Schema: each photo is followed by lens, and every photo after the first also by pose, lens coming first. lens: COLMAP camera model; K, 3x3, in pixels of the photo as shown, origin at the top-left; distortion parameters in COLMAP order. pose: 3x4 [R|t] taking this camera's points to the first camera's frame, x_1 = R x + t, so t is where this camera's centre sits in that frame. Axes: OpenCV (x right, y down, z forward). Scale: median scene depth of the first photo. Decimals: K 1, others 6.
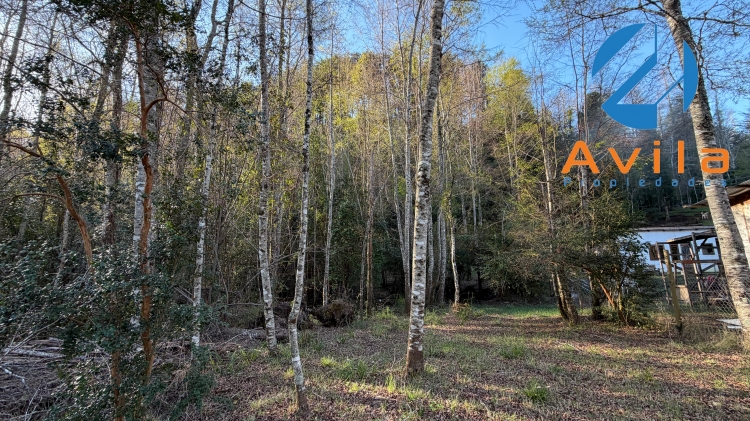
lens RADIAL K [[307.4, 0, 375.9], [0, 307.4, 211.5], [0, 0, 1]] dist [0.003101, 0.000150]
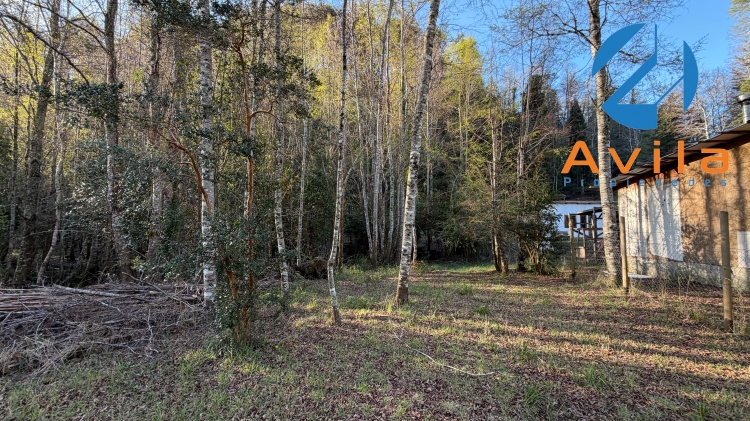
lens RADIAL K [[307.4, 0, 374.2], [0, 307.4, 210.0], [0, 0, 1]] dist [0.003101, 0.000150]
pose [[0.986663, 0.025062, 0.160835, -0.150930], [-0.042736, 0.993298, 0.107387, -0.030578], [-0.157066, -0.112829, 0.981122, -0.207496]]
